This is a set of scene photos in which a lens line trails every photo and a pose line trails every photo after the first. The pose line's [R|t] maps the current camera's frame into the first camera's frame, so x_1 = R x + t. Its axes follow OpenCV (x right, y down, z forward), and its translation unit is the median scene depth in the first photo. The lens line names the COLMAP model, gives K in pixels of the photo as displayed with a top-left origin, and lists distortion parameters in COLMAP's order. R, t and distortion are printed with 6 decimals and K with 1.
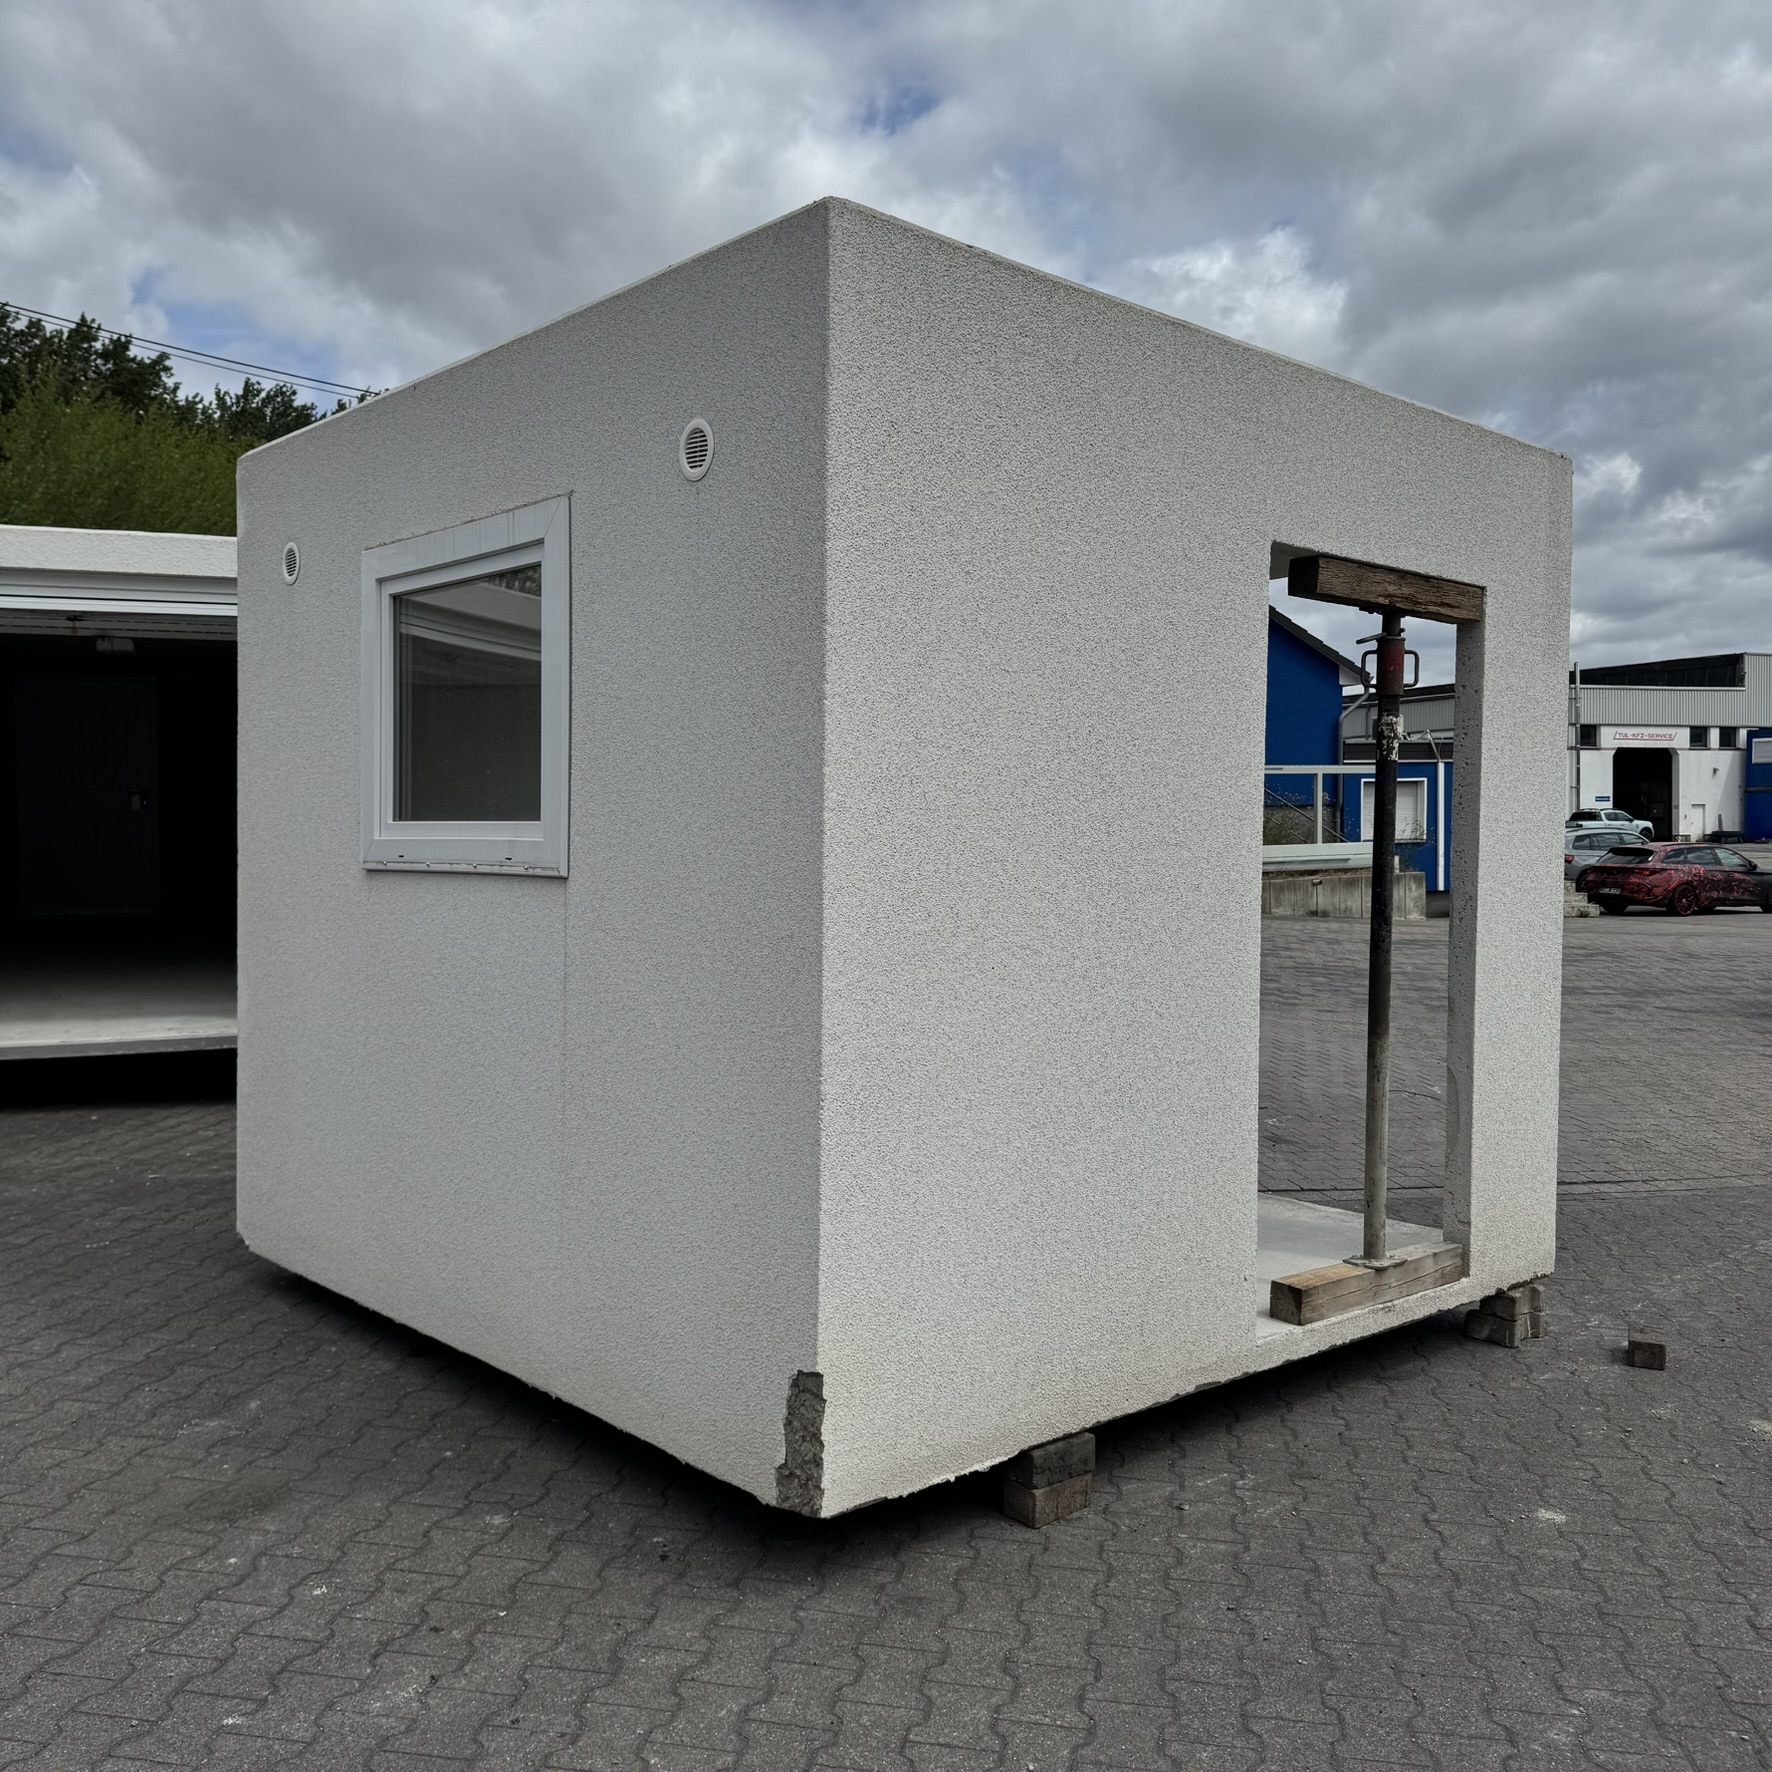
lens RADIAL K [[1640.0, 0, 886.0], [0, 1640.0, 886.0], [0, 0, 1]] dist [0.076097, -0.113502]
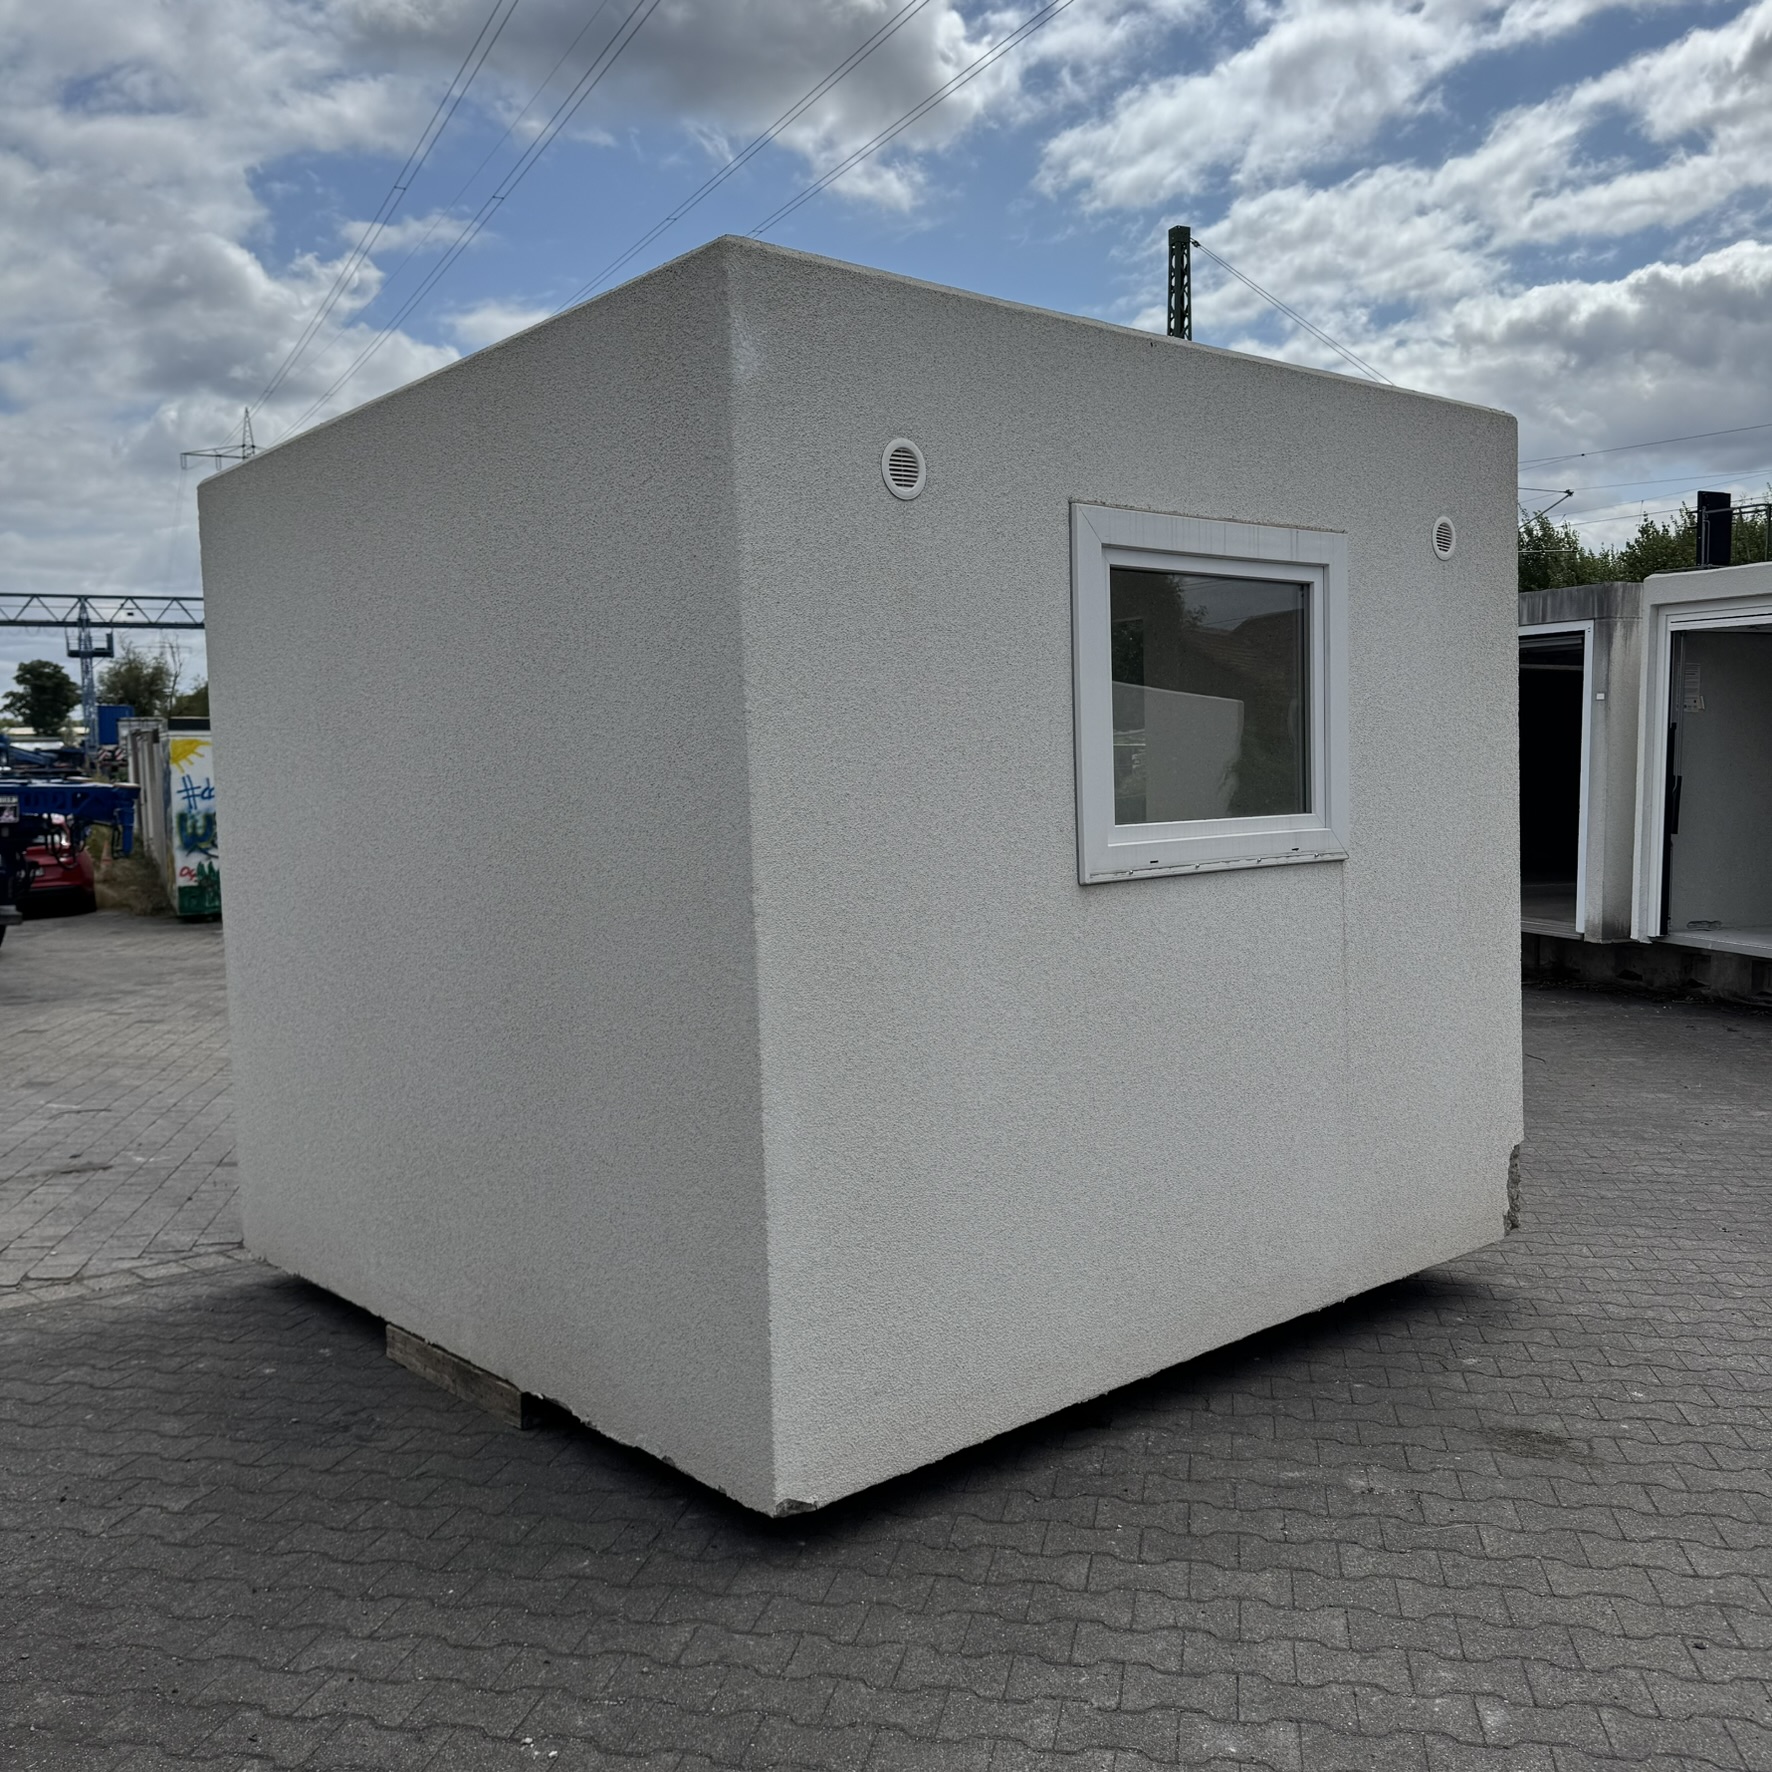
lens RADIAL K [[1629.1, 0, 907.1], [0, 1629.1, 878.6], [0, 0, 1]] dist [0.215998, -0.474326]
pose [[0.020358, -0.075663, 0.996926, -1.341520], [0.051139, 0.995906, 0.074541, -0.093008], [-0.998484, 0.049465, 0.024144, 1.245597]]
